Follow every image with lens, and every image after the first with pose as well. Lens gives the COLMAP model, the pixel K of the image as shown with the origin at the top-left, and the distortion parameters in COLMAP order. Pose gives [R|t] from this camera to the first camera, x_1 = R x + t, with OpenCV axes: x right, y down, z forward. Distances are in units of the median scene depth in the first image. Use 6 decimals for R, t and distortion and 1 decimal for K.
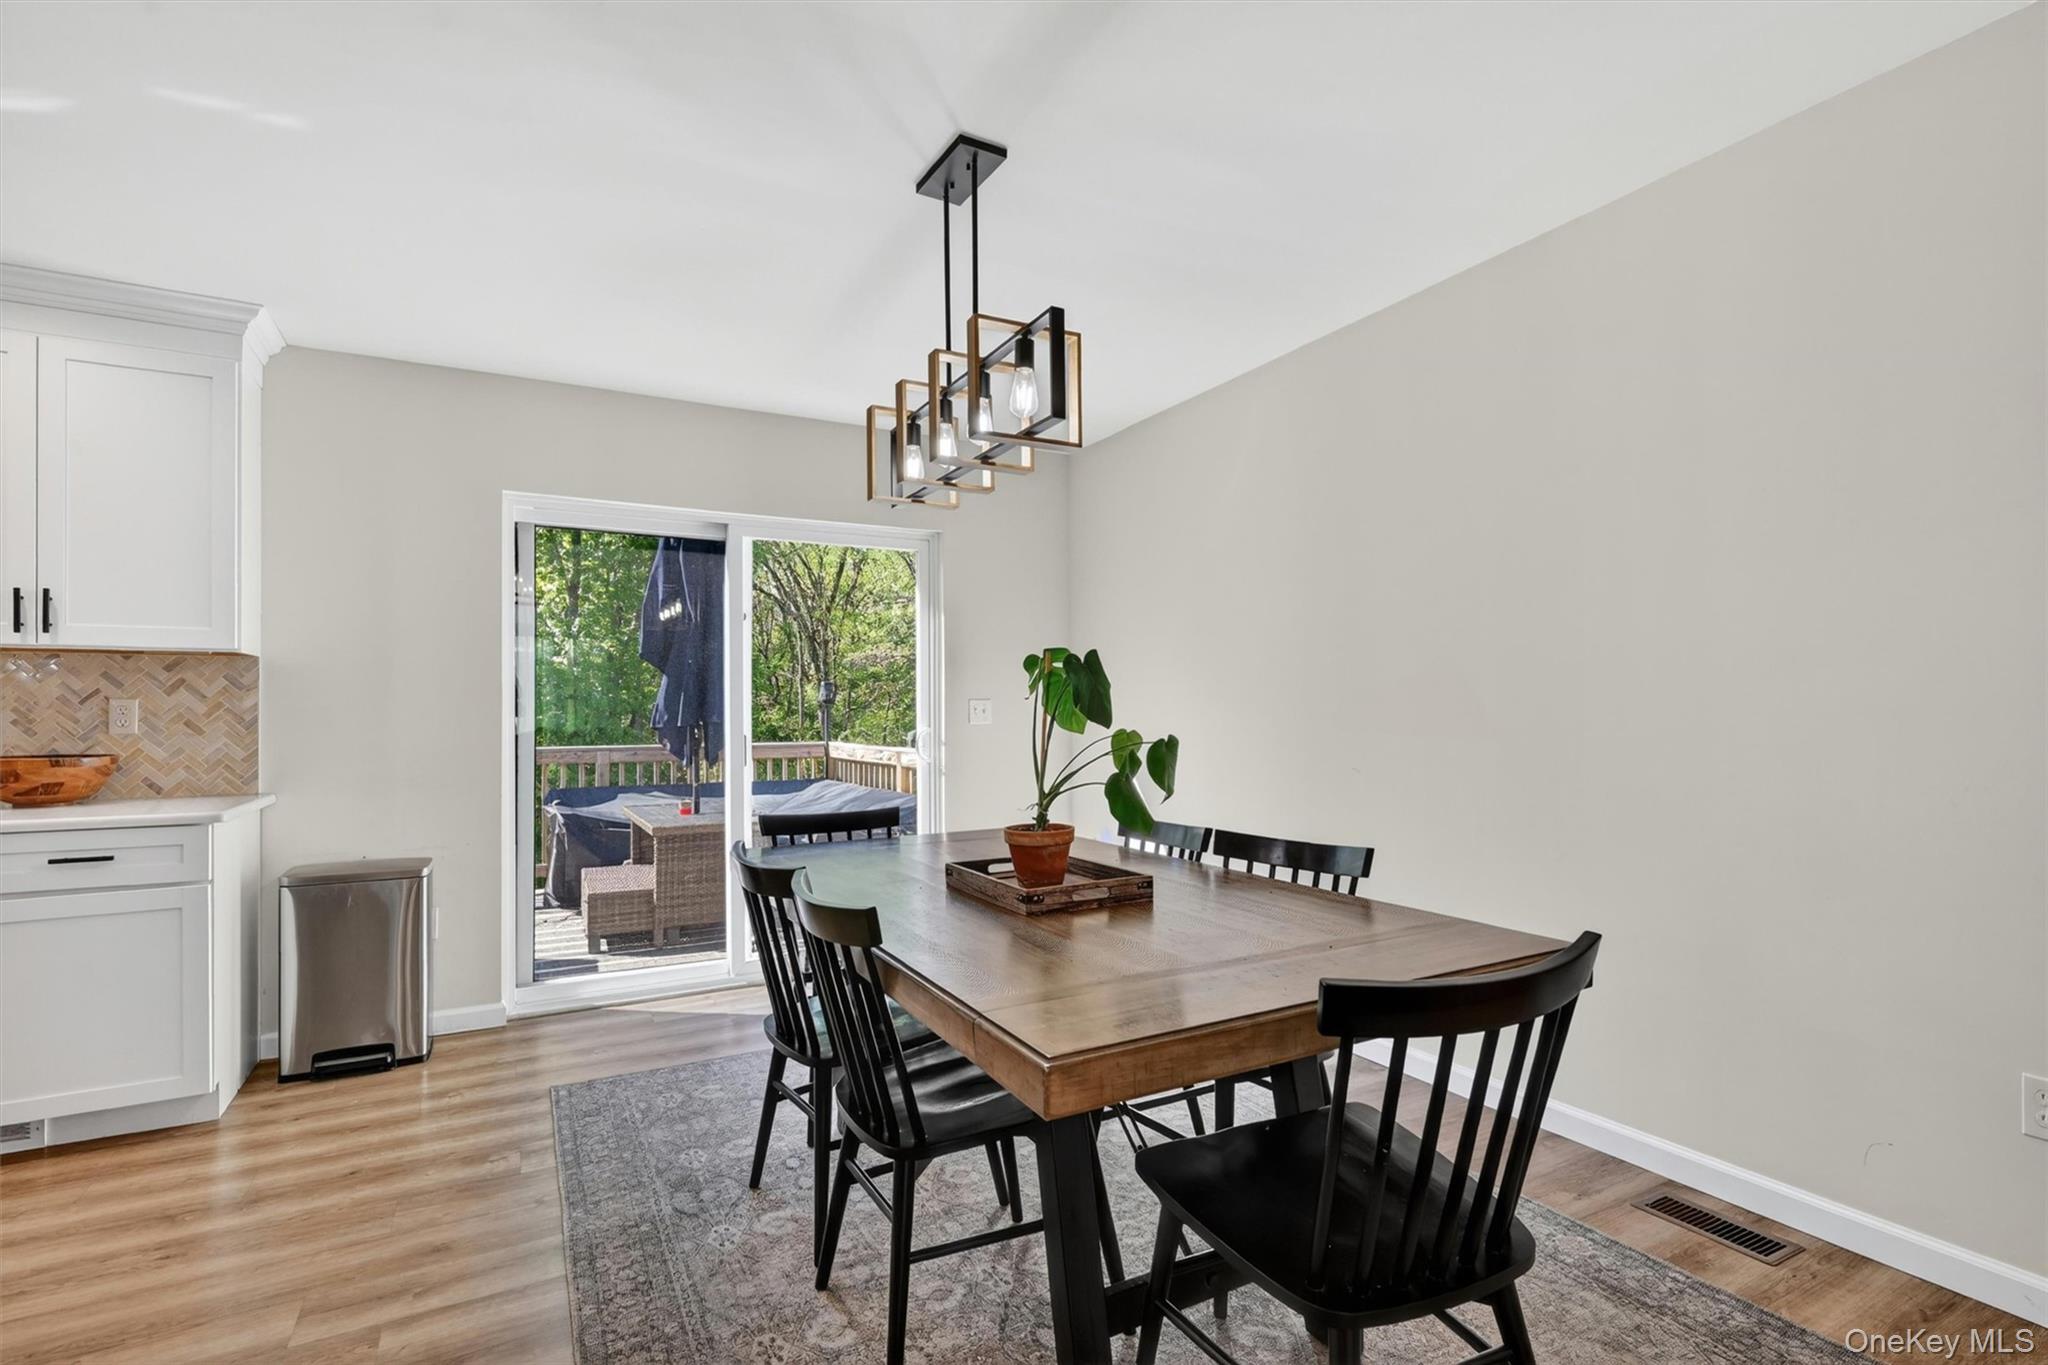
lens RADIAL K [[906.8, 0, 1018.8], [0, 906.8, 689.1], [0, 0, 1]] dist [0.003541, -0.001301]
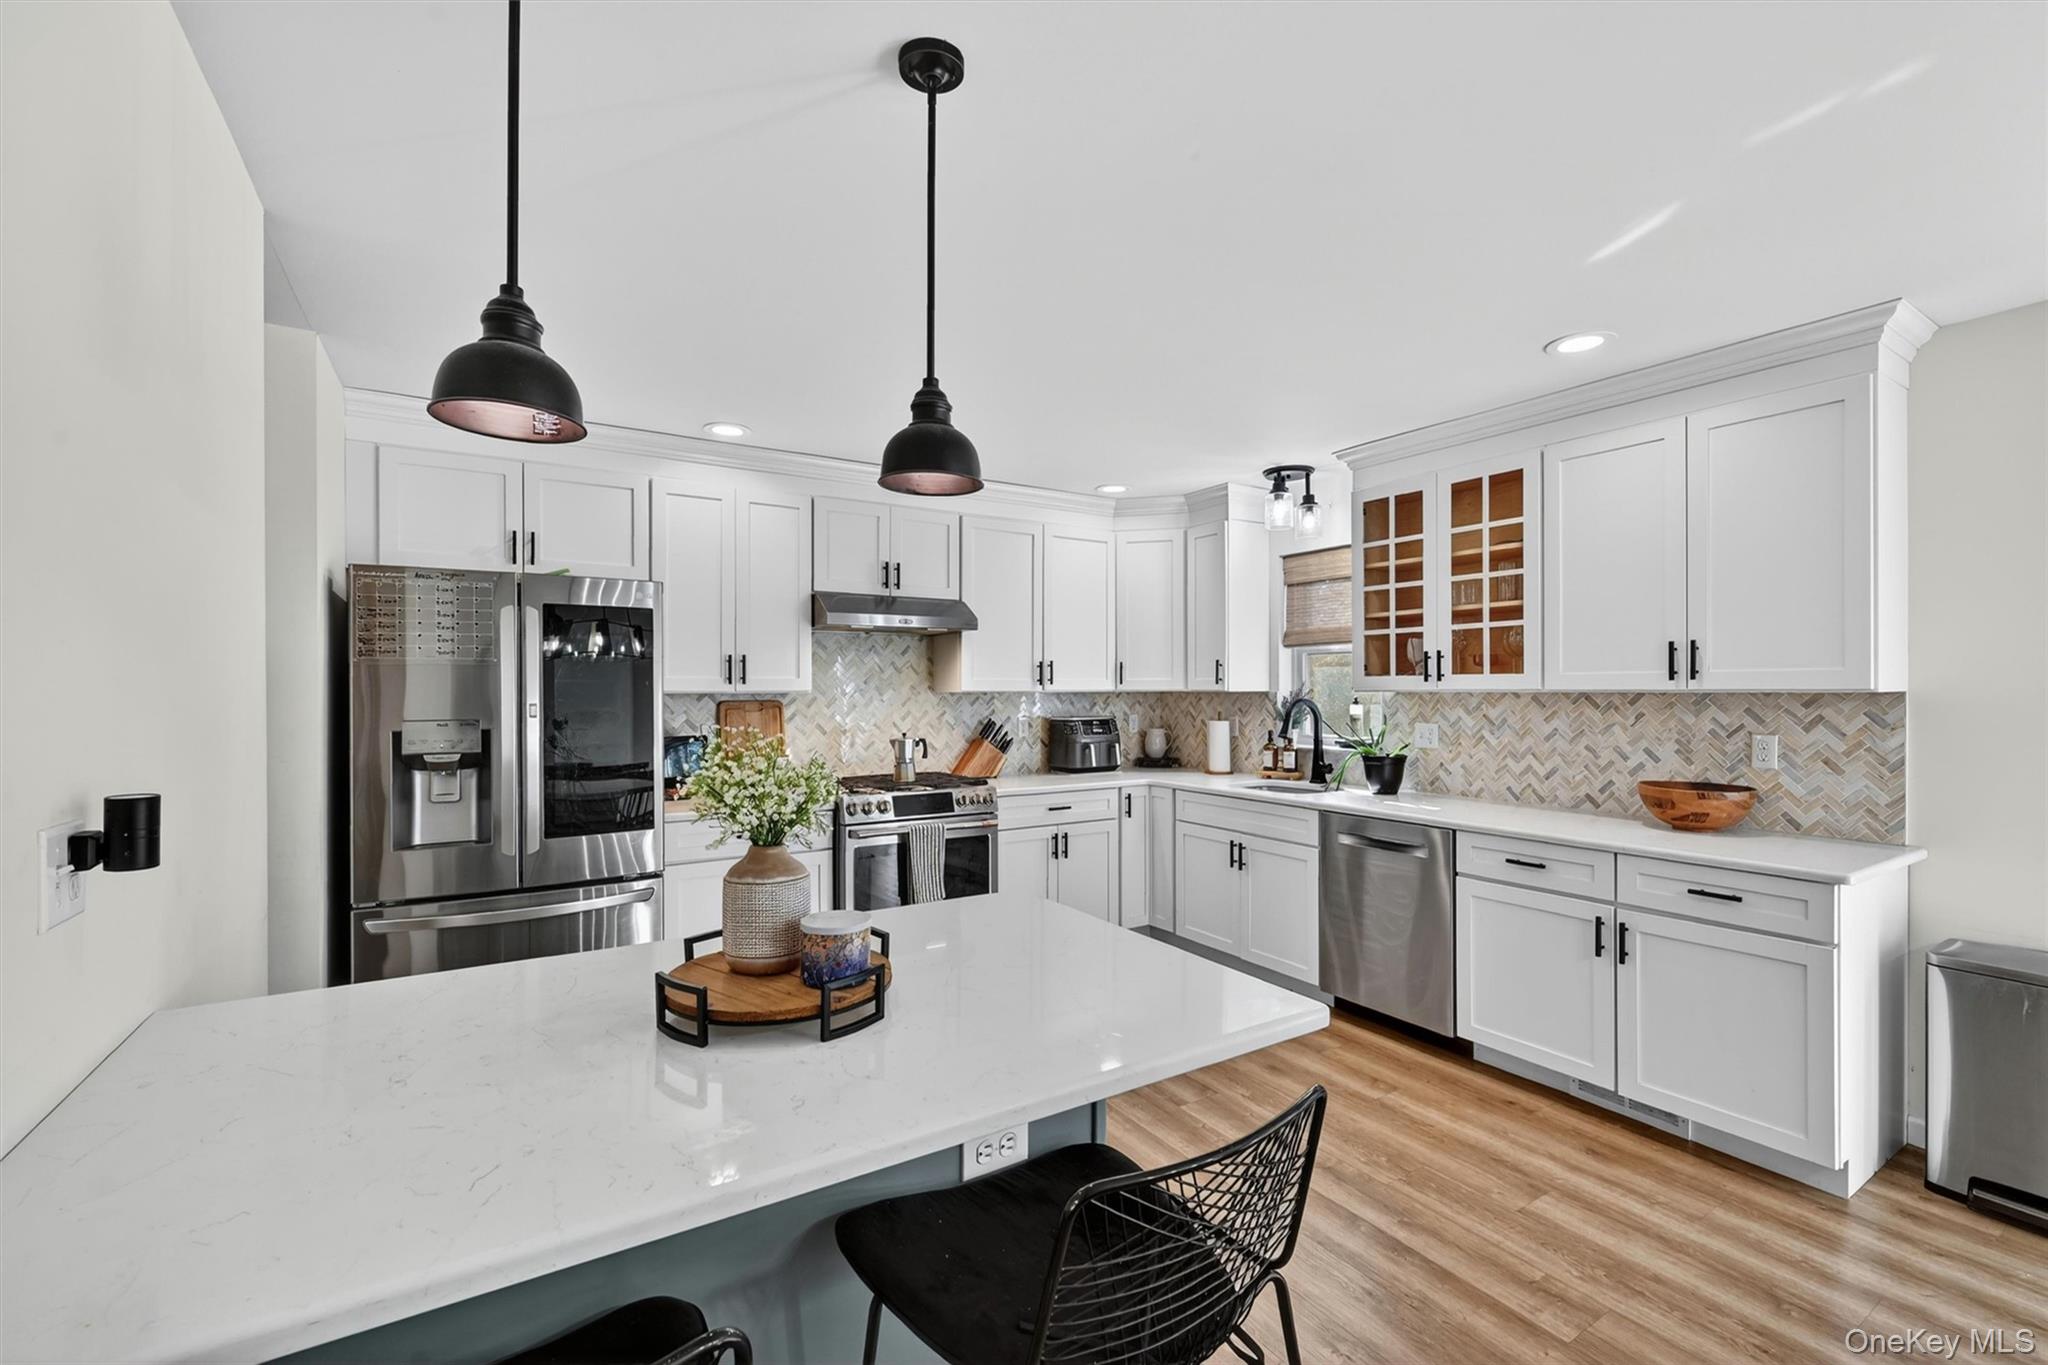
lens RADIAL K [[864.3, 0, 1030.2], [0, 864.3, 688.3], [0, 0, 1]] dist [-0.005658, -0.000303]
pose [[0.052717, 0.005068, -0.998597, -0.048115], [0.004254, 0.999977, 0.005300, -0.051709], [0.998600, -0.004528, 0.052694, 0.112036]]
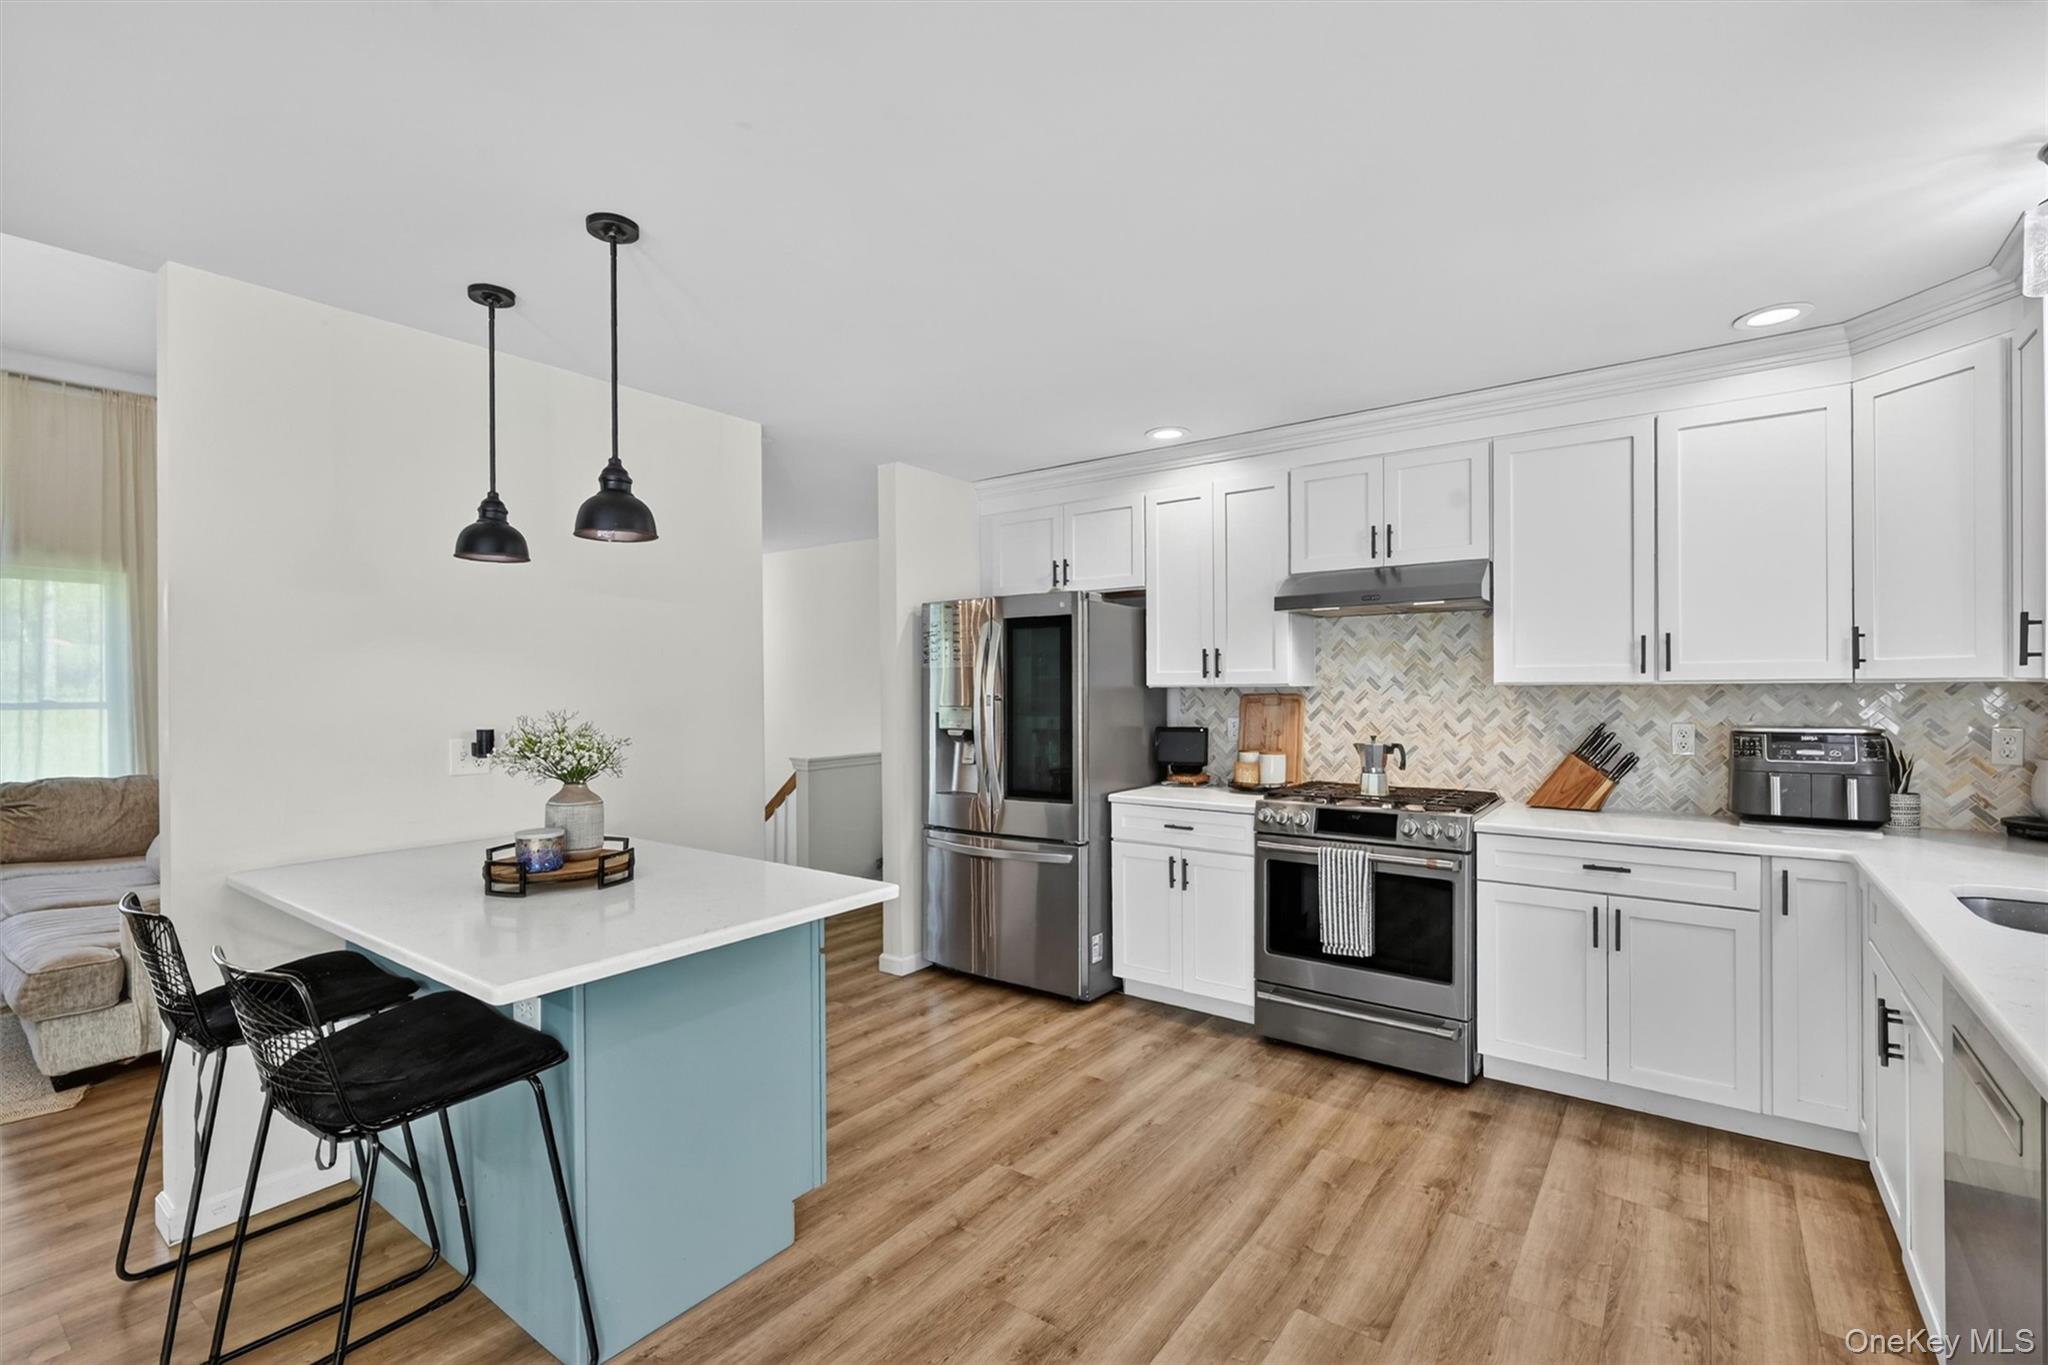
lens RADIAL K [[906.8, 0, 1028.1], [0, 906.8, 683.1], [0, 0, 1]] dist [0.003541, -0.001301]
pose [[-0.911200, 0.013848, -0.411732, -0.512393], [0.016171, 0.999867, -0.002158, -0.047114], [0.411647, -0.008625, -0.911303, 0.820763]]
